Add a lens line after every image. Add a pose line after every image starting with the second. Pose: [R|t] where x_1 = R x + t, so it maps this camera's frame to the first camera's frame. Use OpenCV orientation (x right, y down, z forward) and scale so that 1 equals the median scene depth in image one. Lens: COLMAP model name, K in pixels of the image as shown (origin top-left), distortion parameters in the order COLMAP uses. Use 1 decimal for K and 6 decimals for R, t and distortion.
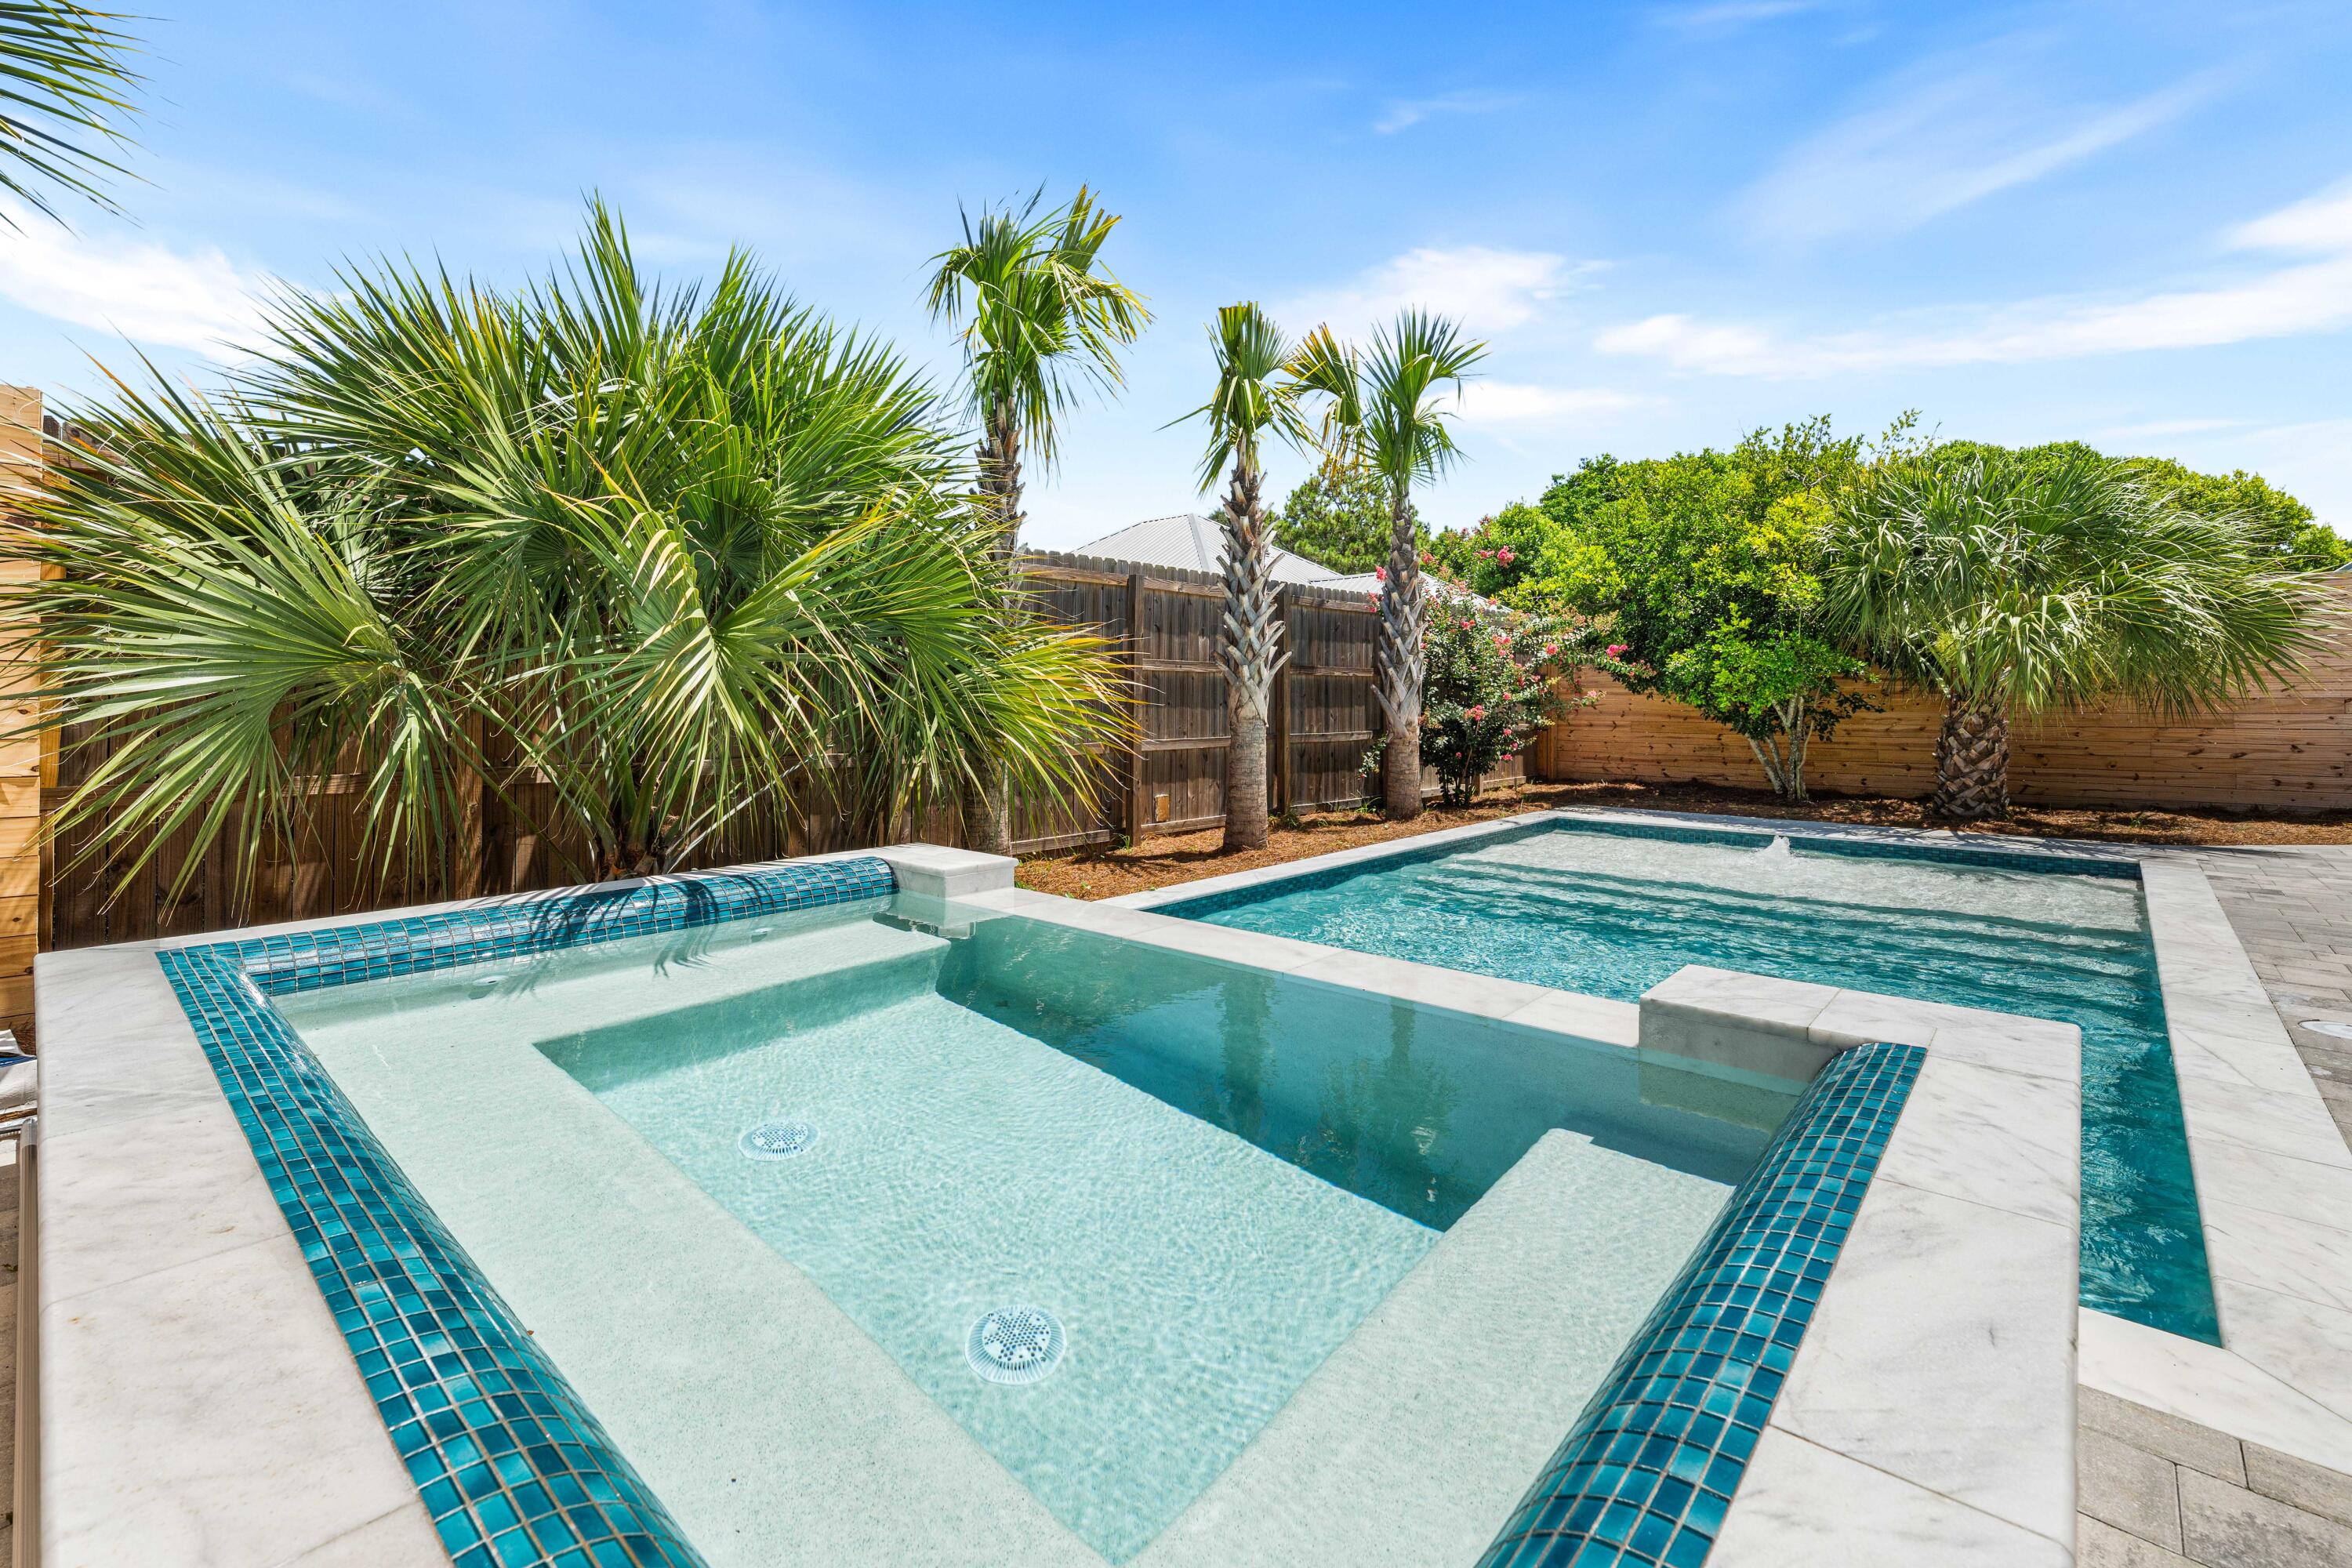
lens RADIAL K [[1017.8, 0, 1170.6], [0, 1017.8, 799.9], [0, 0, 1]] dist [-0.000107, -0.000161]
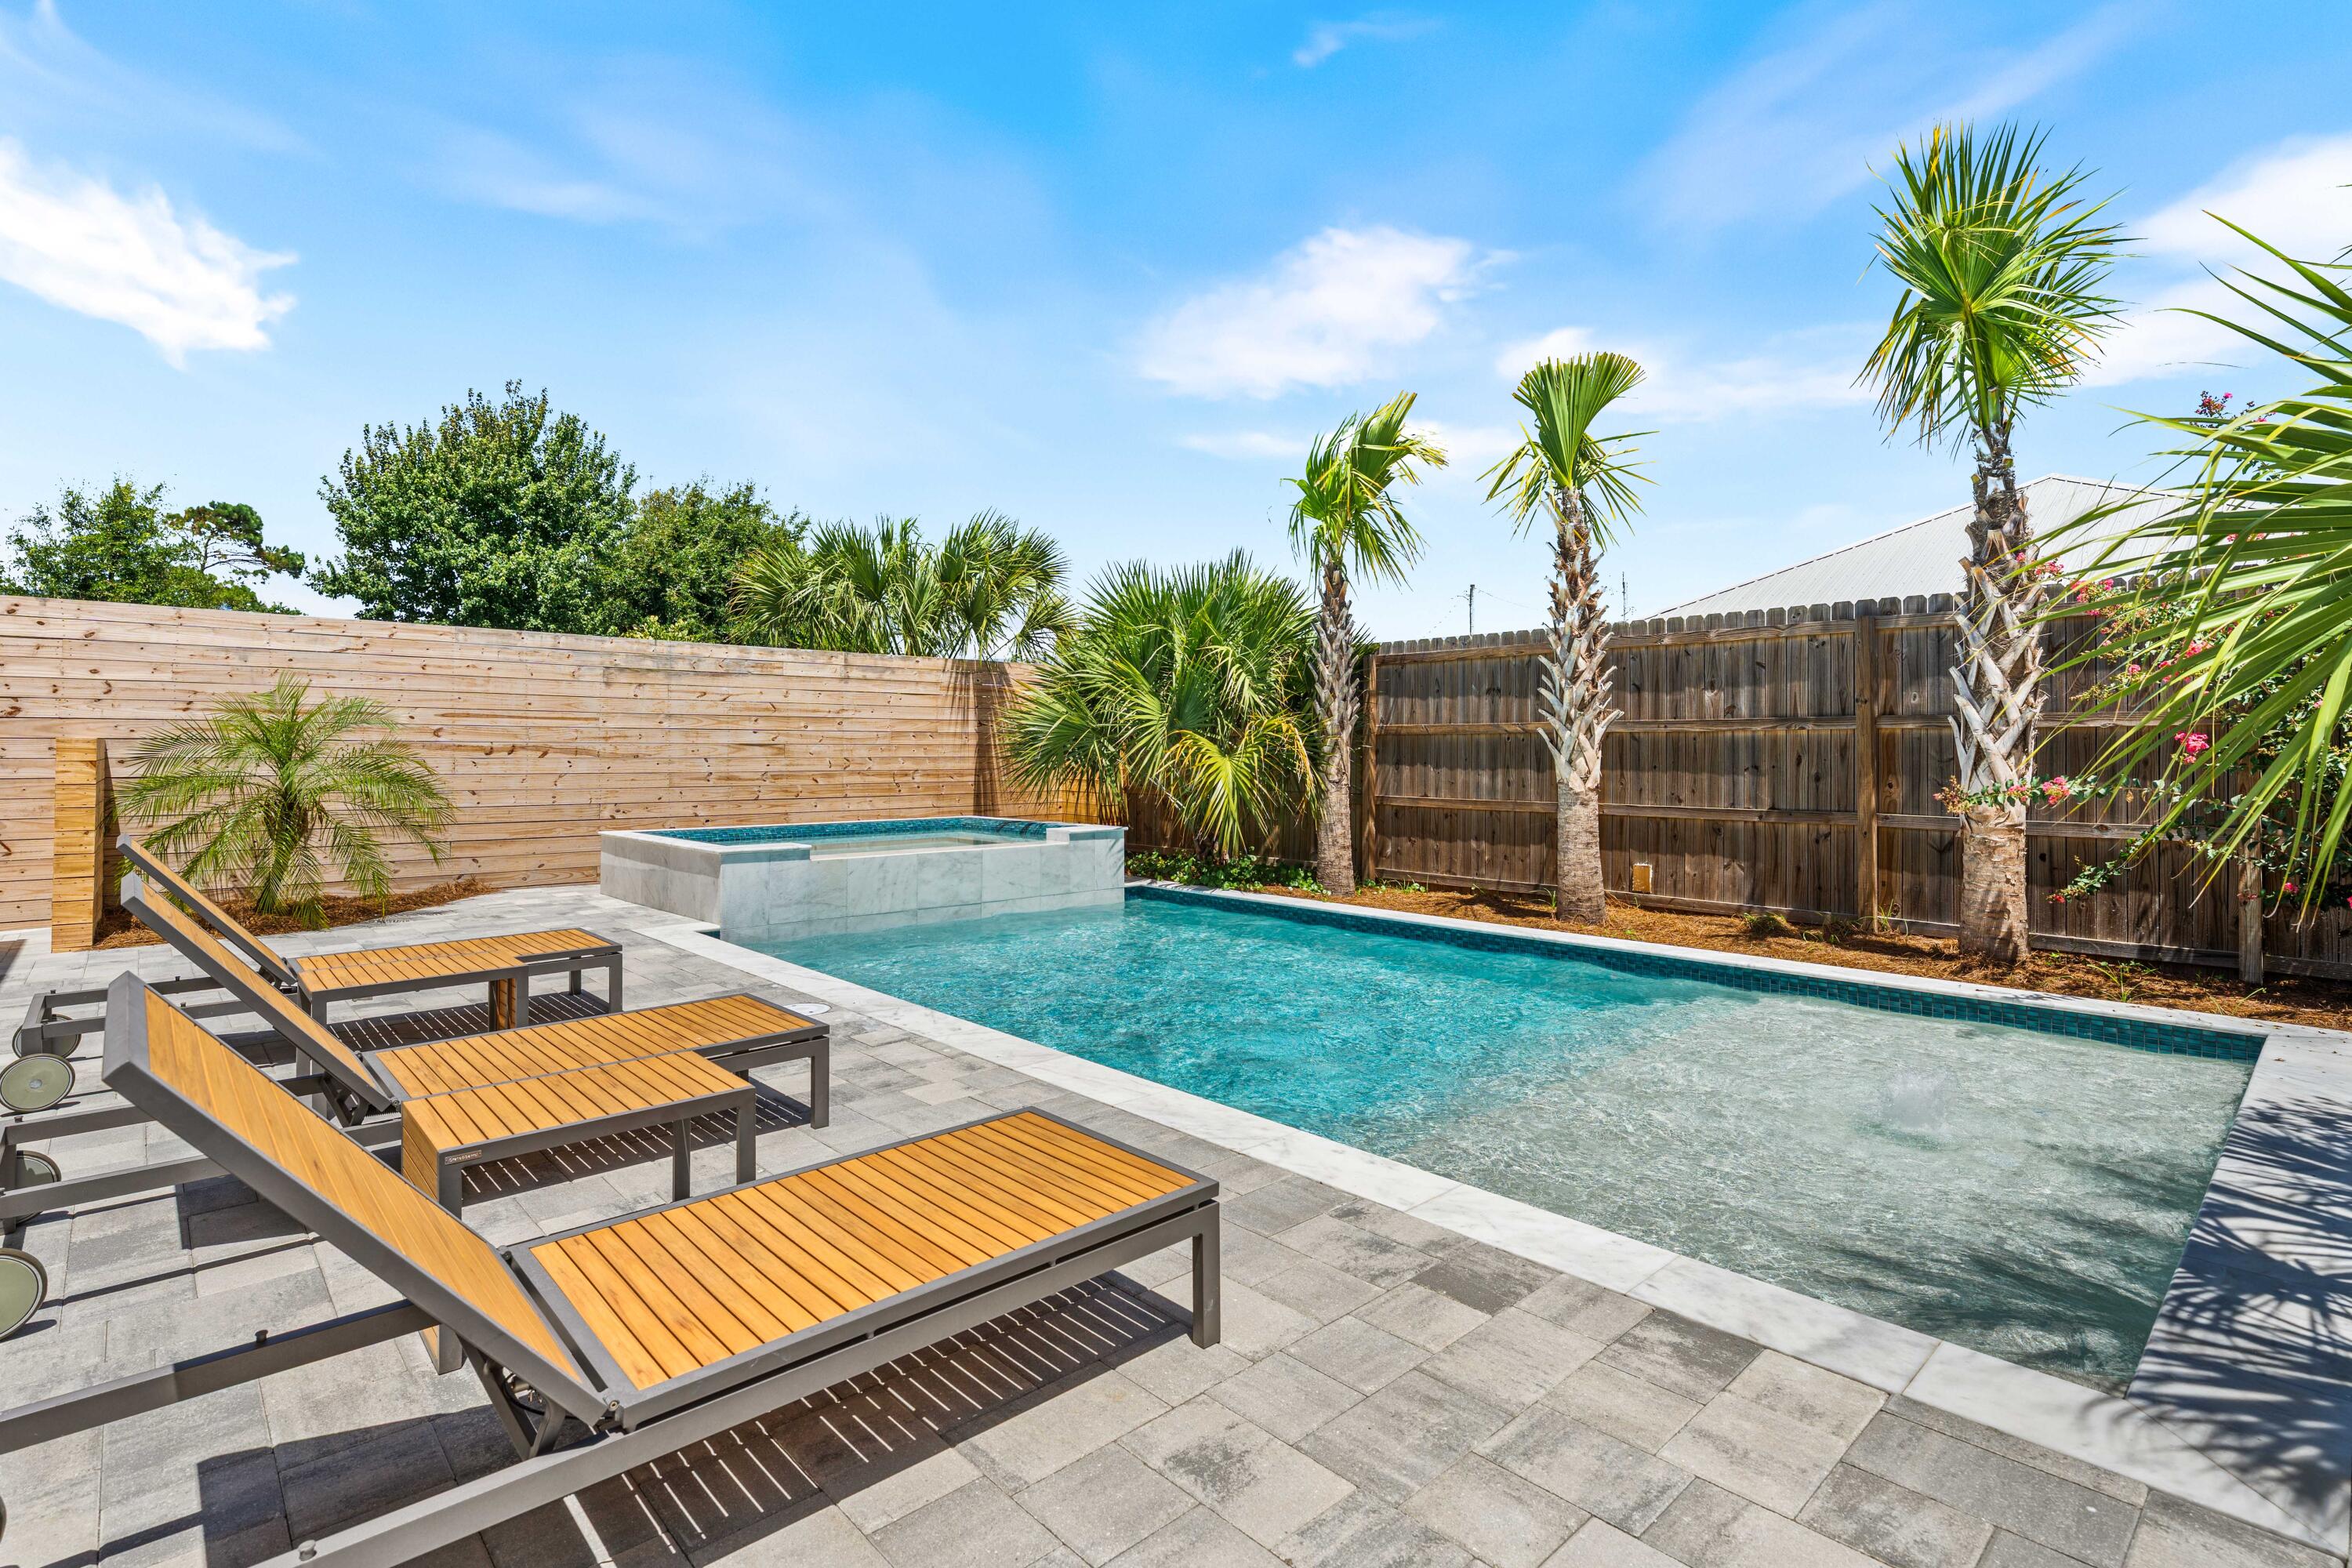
lens RADIAL K [[1136.7, 0, 1163.0], [0, 1136.7, 738.9], [0, 0, 1]] dist [0.002404, -0.000177]
pose [[-0.102779, -0.016090, -0.994574, 1.169957], [-0.108418, 0.994093, -0.004878, -0.066448], [0.988778, 0.107328, -0.103917, 0.694402]]
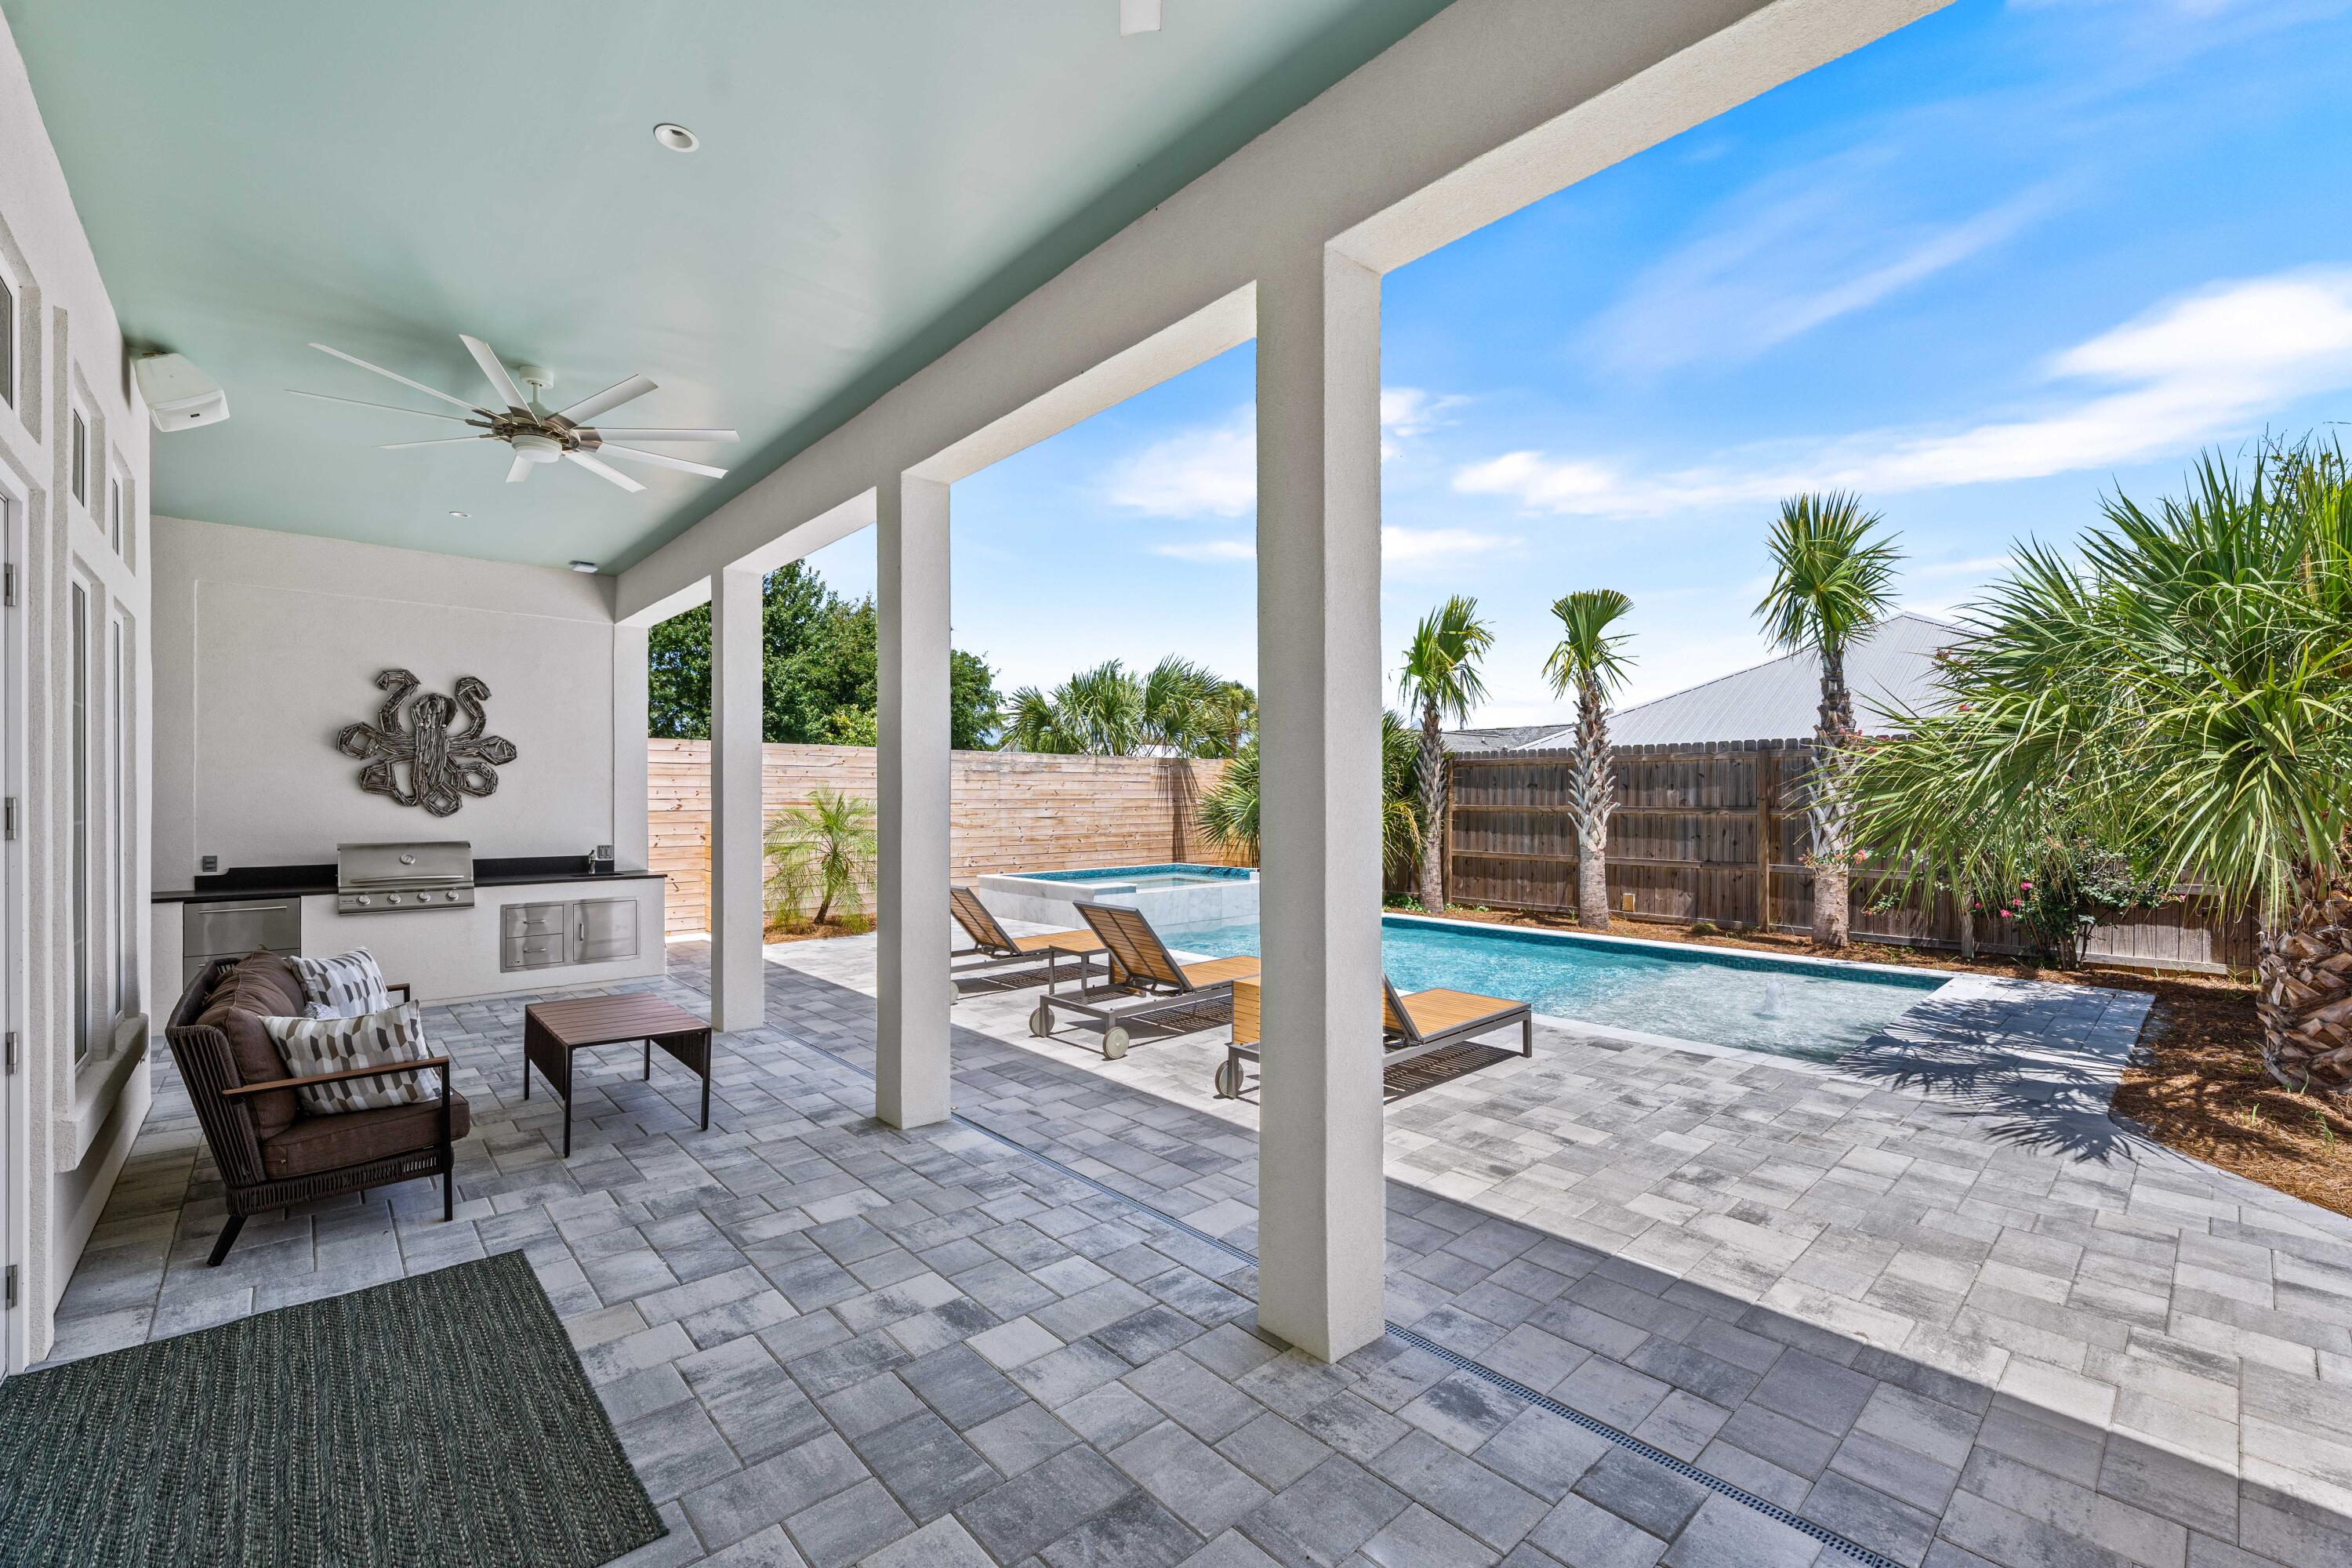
lens RADIAL K [[975.1, 0, 1173.9], [0, 975.1, 797.1], [0, 0, 1]] dist [-0.001717, -0.000357]
pose [[-0.104222, -0.004217, -0.994545, 1.661413], [-0.105783, 0.994366, 0.006870, -0.089840], [0.988912, 0.105921, -0.104081, 0.473864]]
